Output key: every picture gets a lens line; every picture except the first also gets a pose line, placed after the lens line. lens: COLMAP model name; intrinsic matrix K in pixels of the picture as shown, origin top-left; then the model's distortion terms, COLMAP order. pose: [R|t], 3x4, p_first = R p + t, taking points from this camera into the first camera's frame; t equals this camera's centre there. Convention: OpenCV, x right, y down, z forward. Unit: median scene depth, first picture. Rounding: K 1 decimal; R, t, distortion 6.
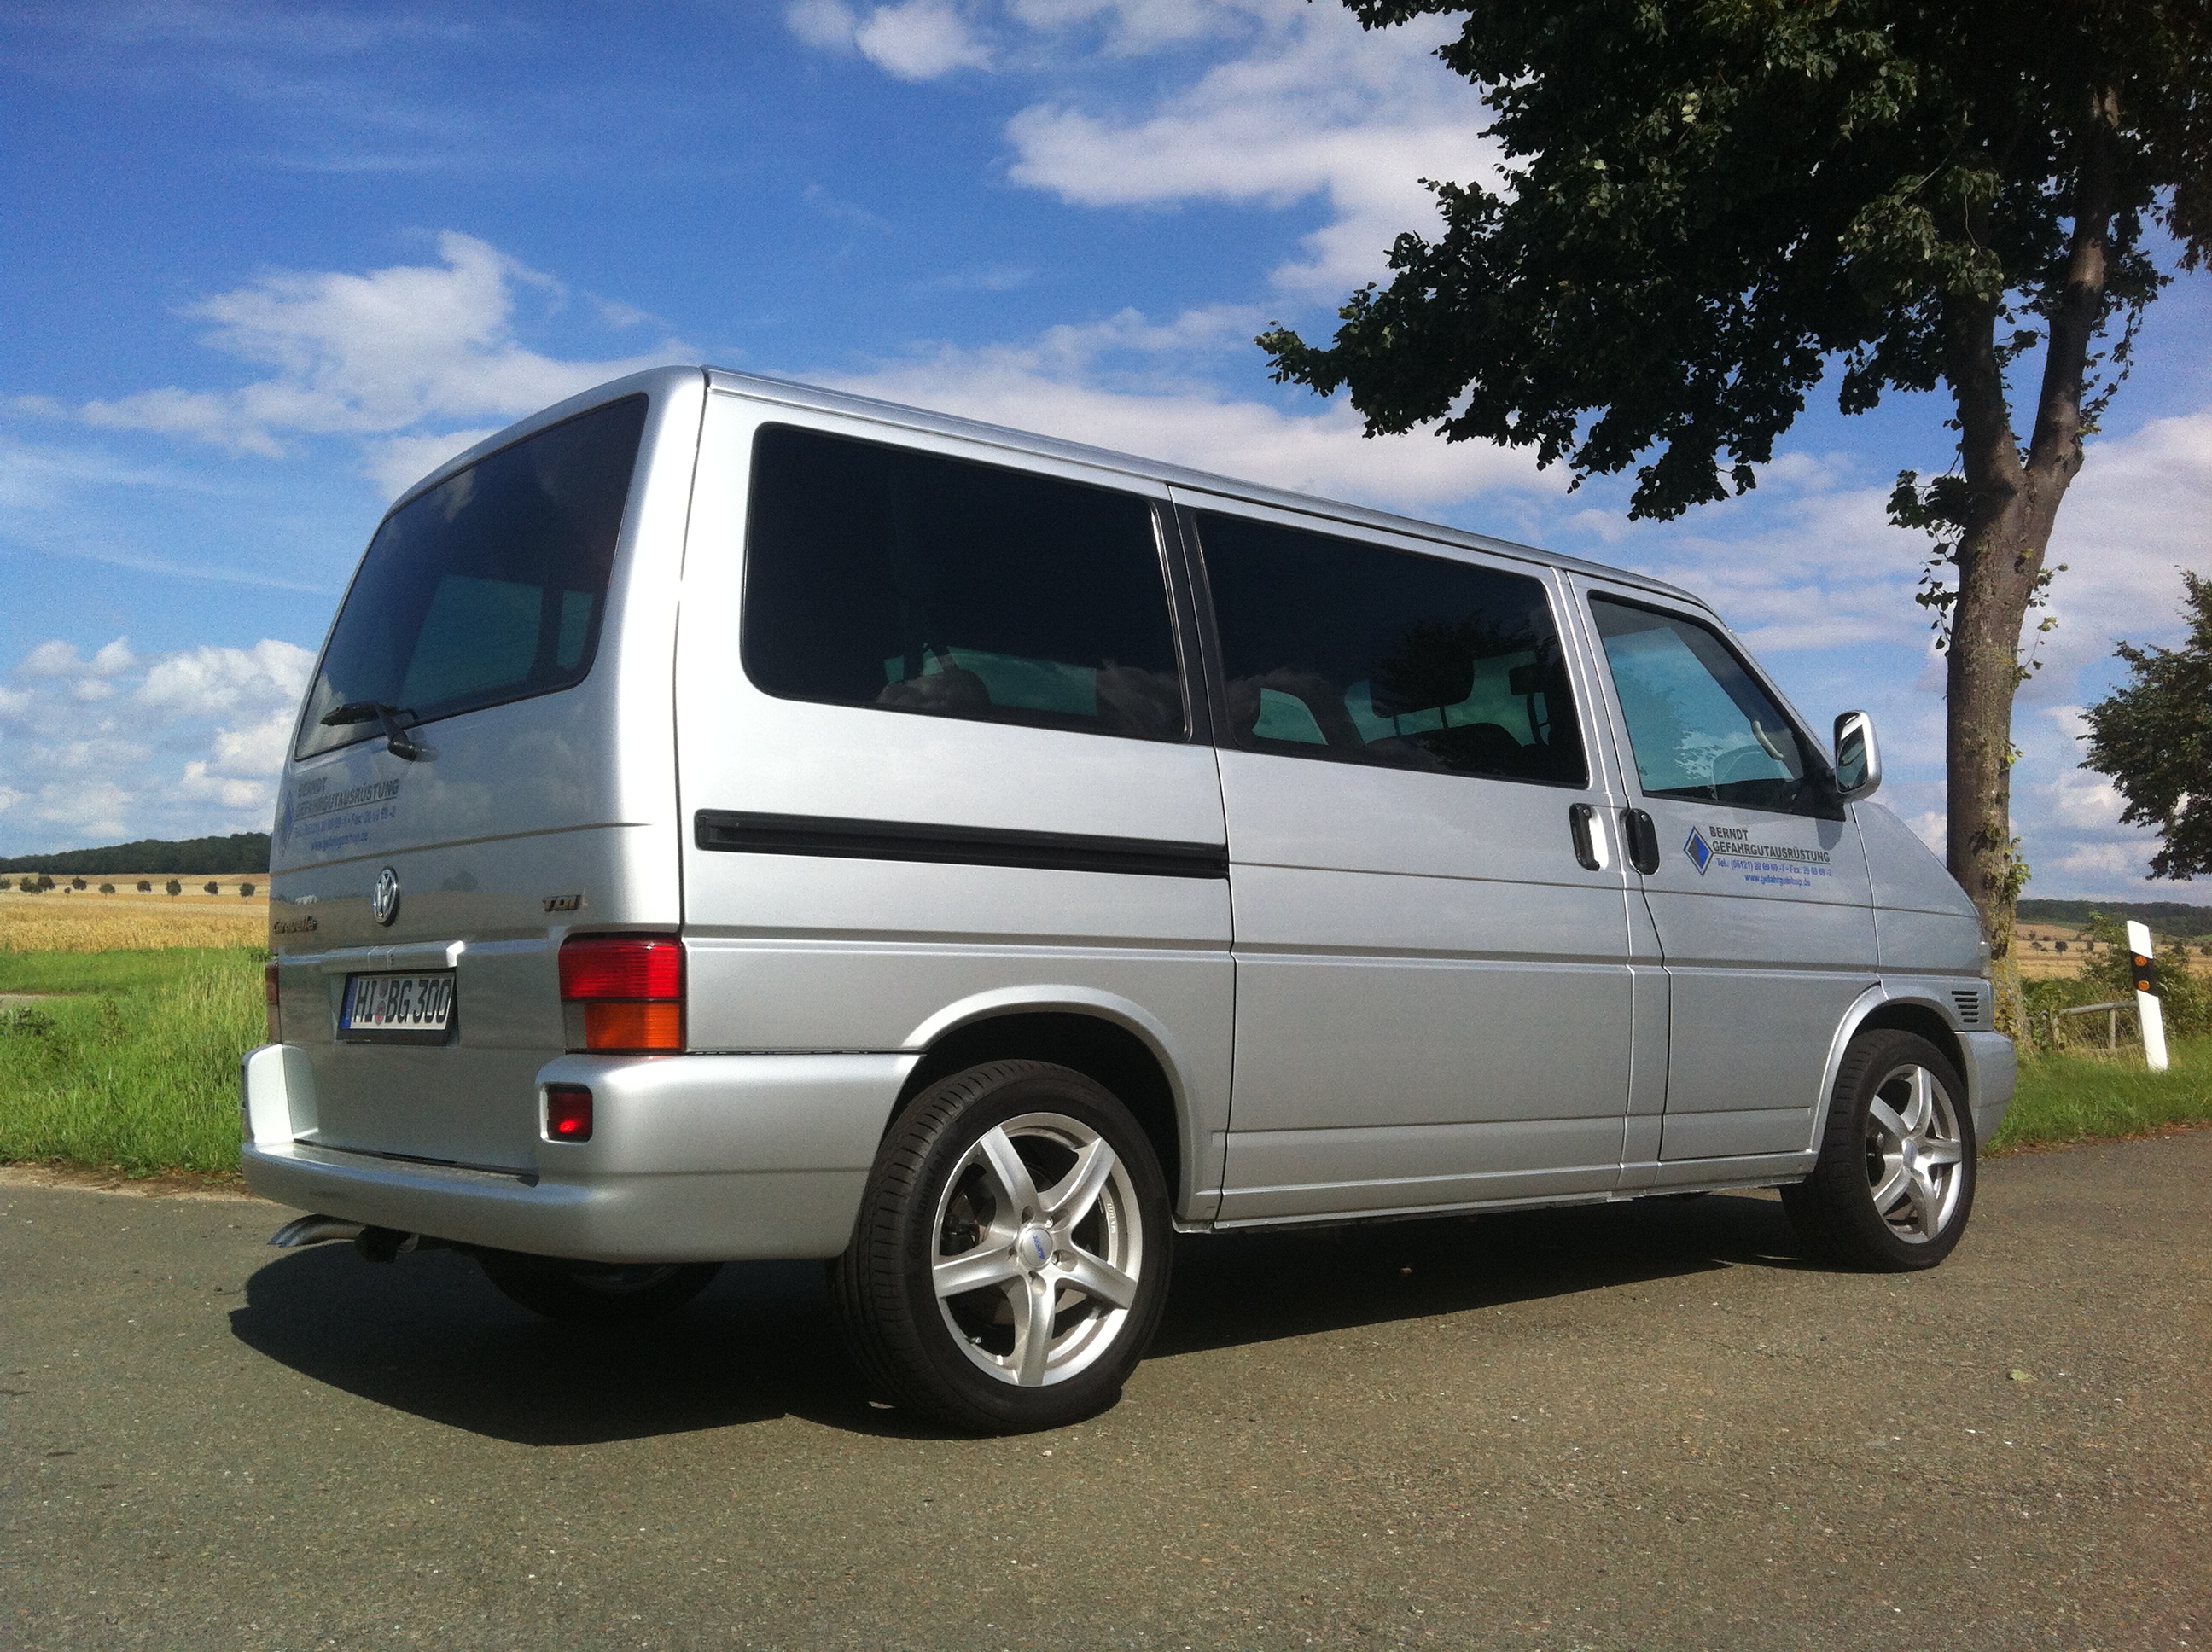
lens RADIAL K [[2140.9, 0, 1095.3], [0, 2140.9, 813.4], [0, 0, 1]] dist [0.101452, -0.206358]
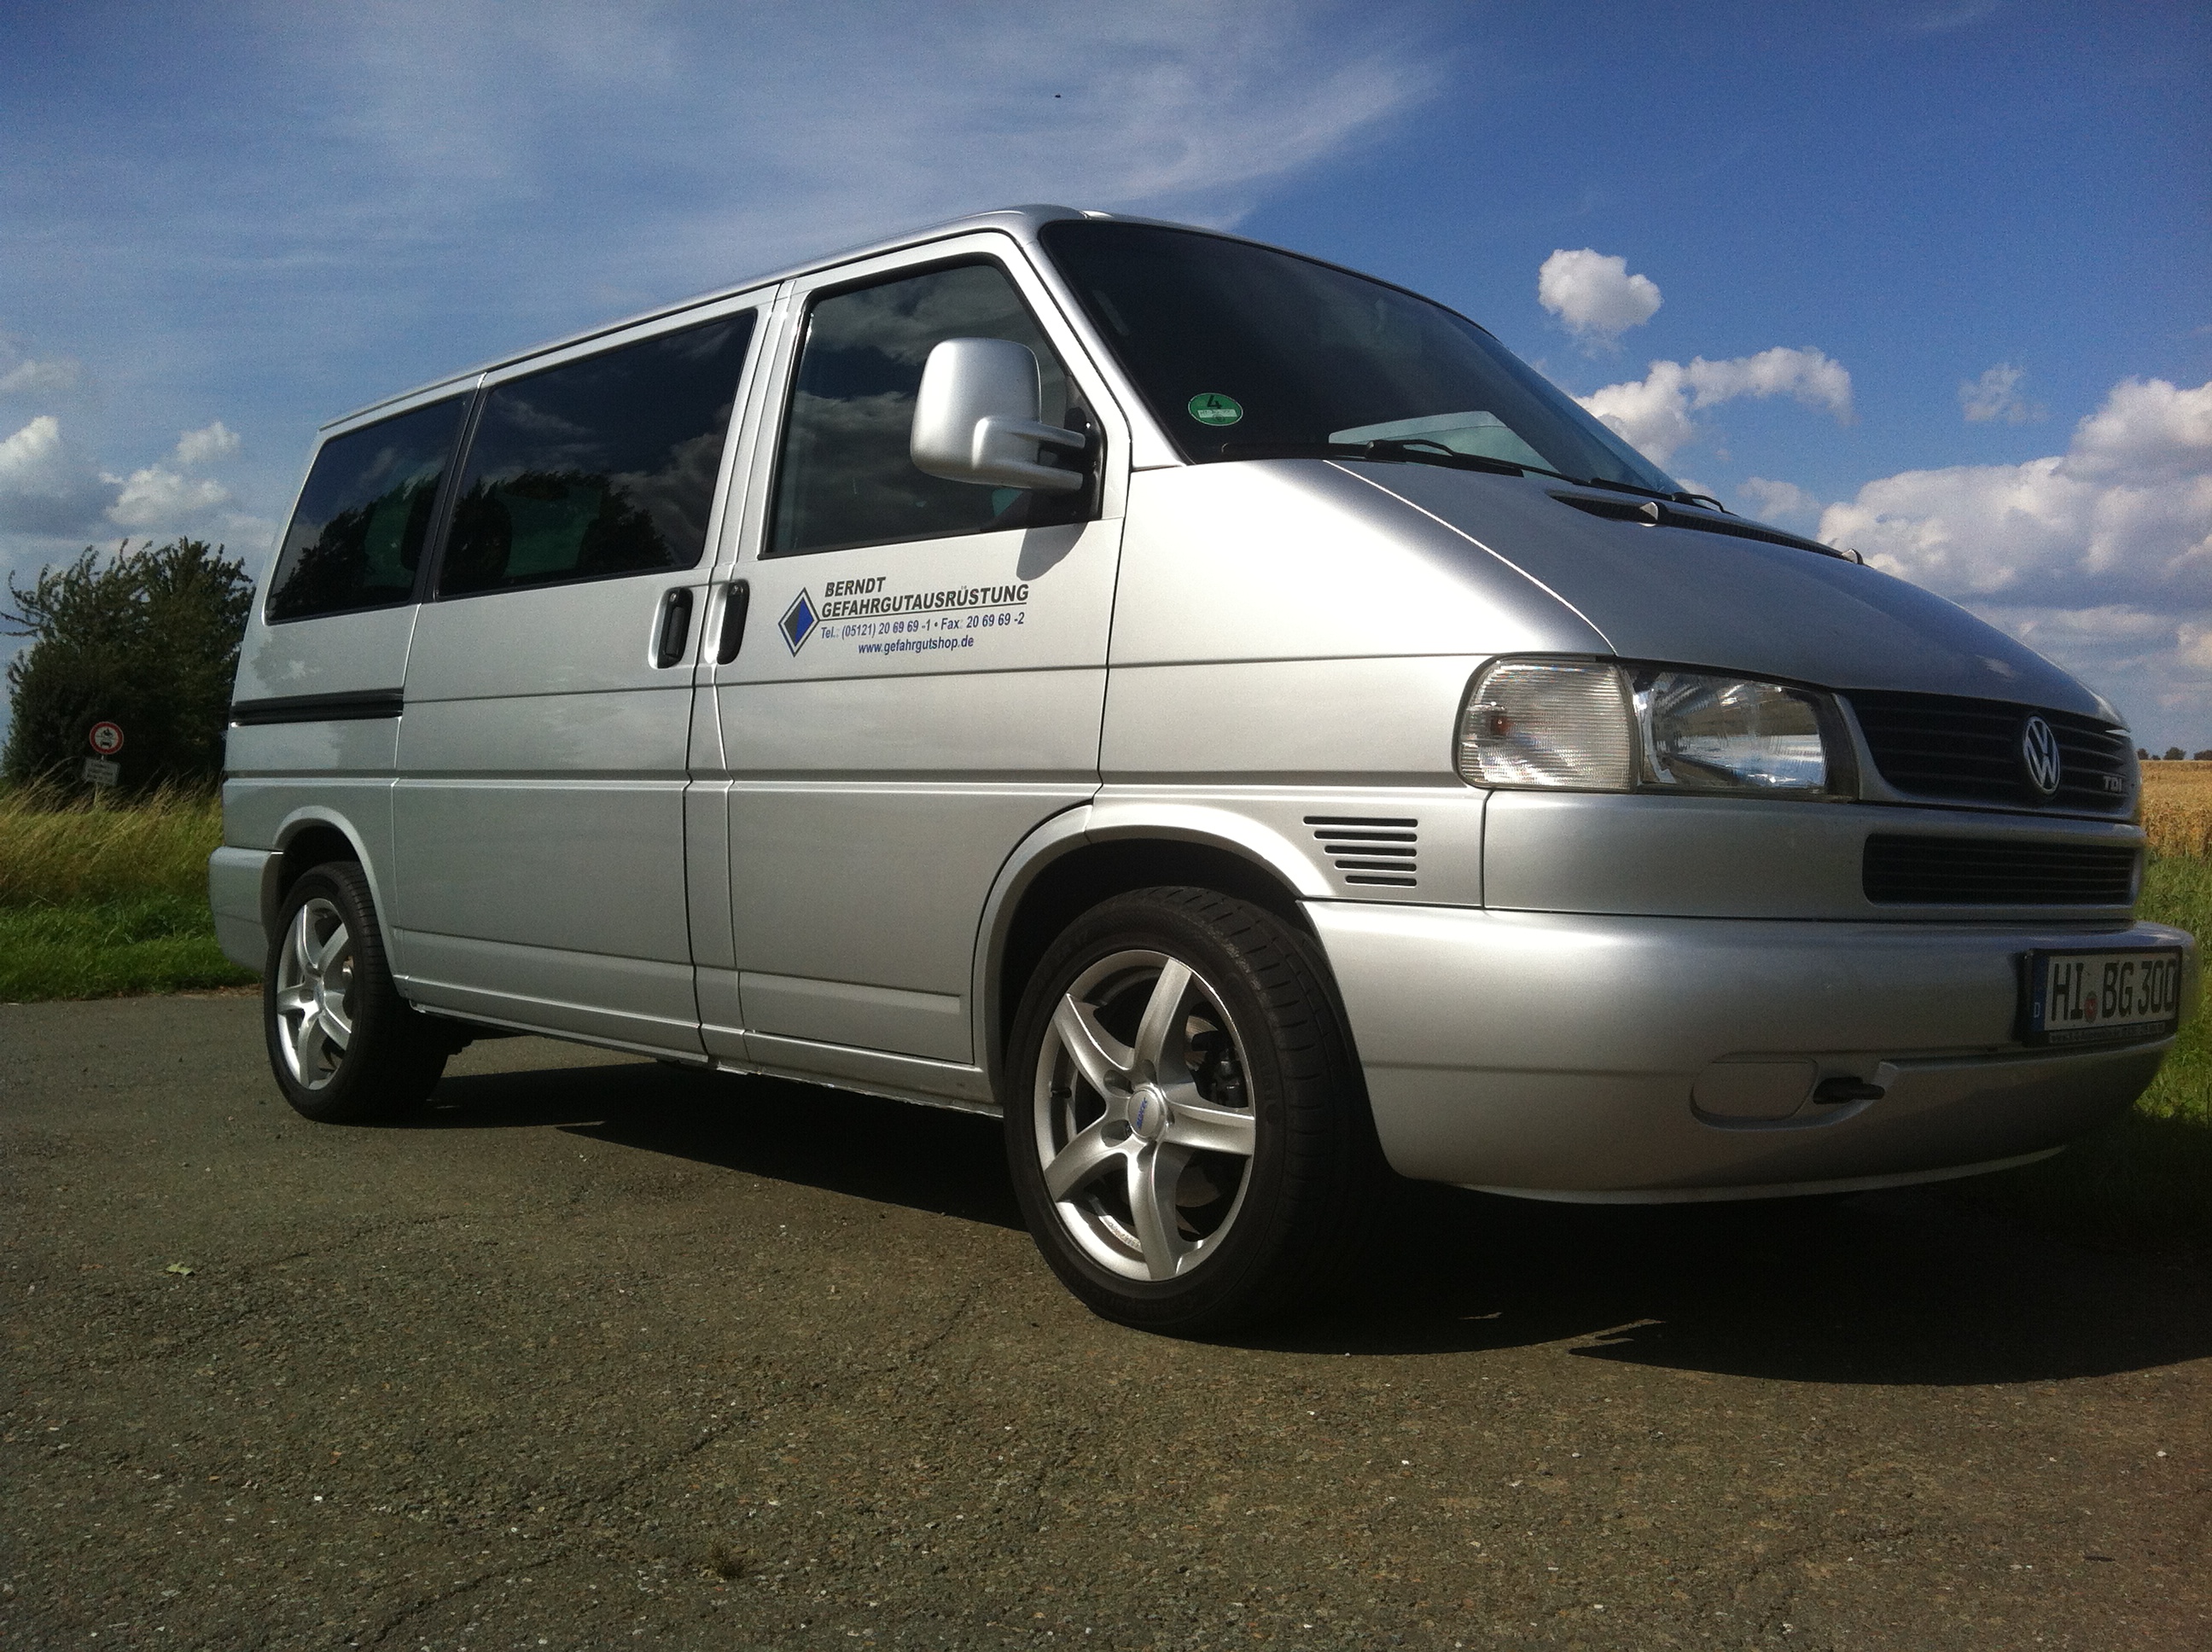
lens RADIAL K [[2136.9, 0, 1106.0], [0, 2136.9, 826.0], [0, 0, 1]] dist [0.103100, -0.198573]
pose [[0.040864, -0.008451, -0.999129, 0.971989], [0.060891, 0.998127, -0.005952, 0.093587], [0.997308, -0.060595, 0.041302, 1.039006]]
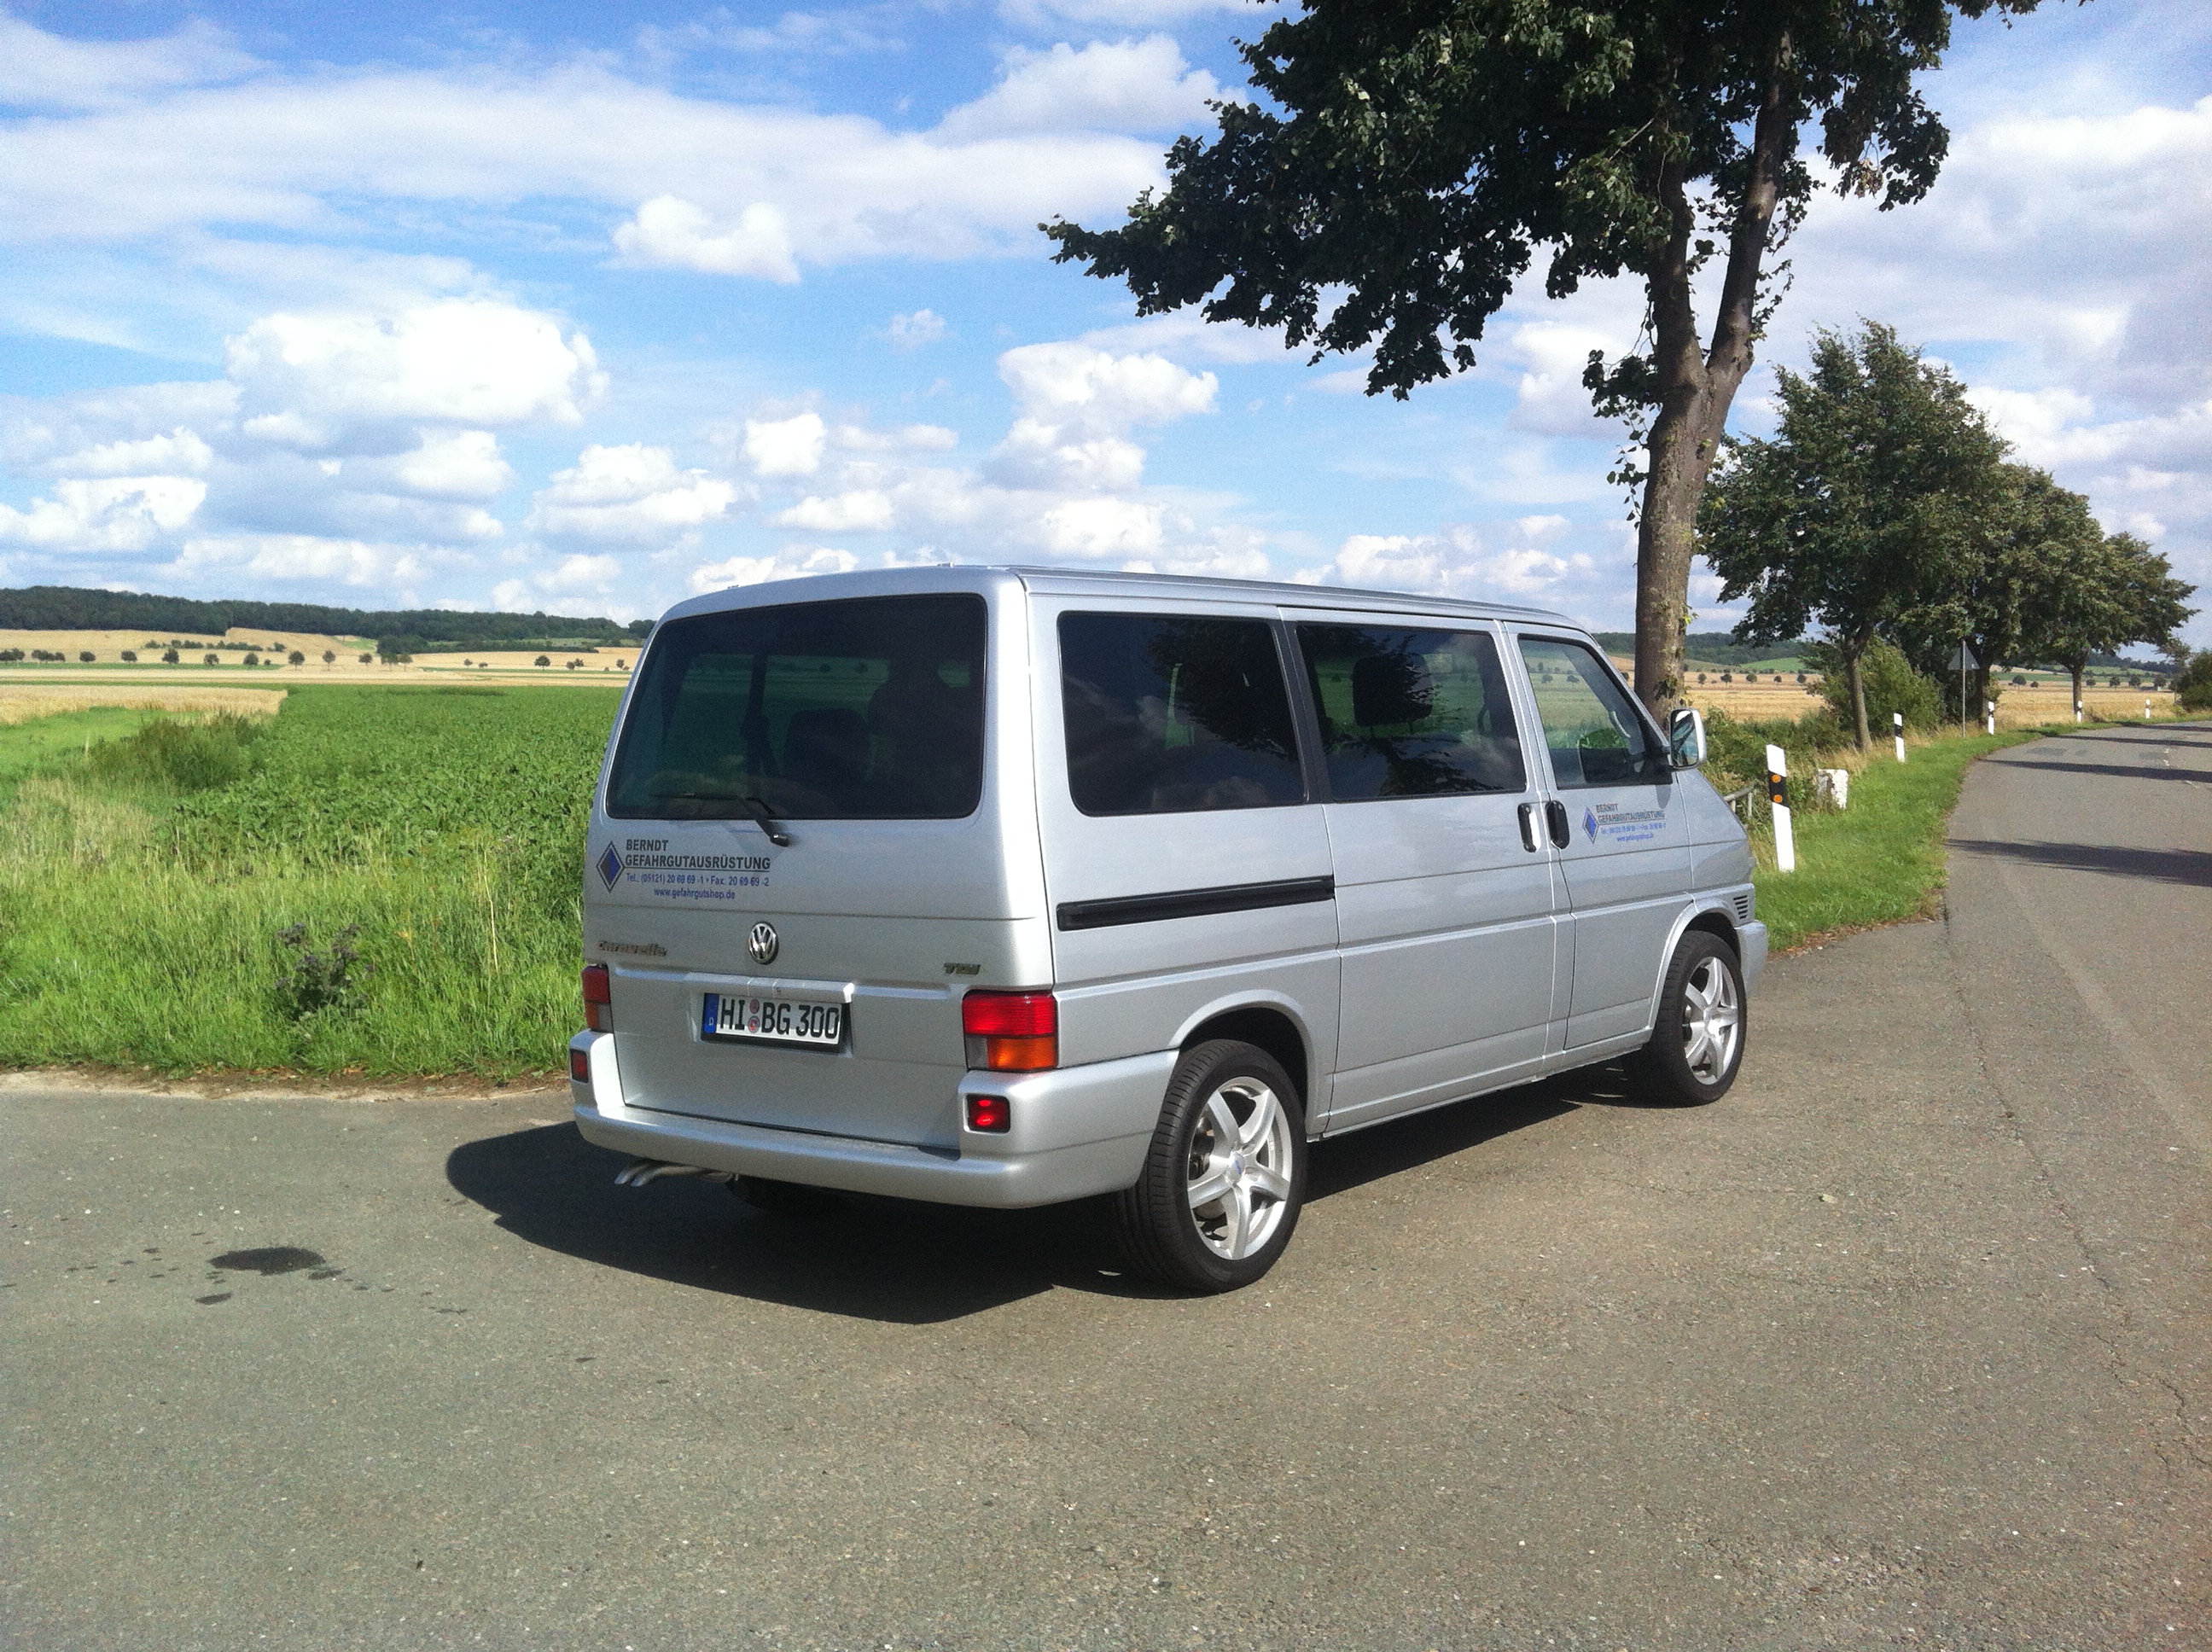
lens RADIAL K [[2214.0, 0, 1106.0], [0, 2214.0, 826.0], [0, 0, 1]] dist [0.102247, -0.227117]
pose [[0.980519, -0.032581, 0.193704, -0.289005], [0.007370, 0.991555, 0.129476, -0.163062], [-0.196287, -0.125526, 0.972479, -0.308324]]
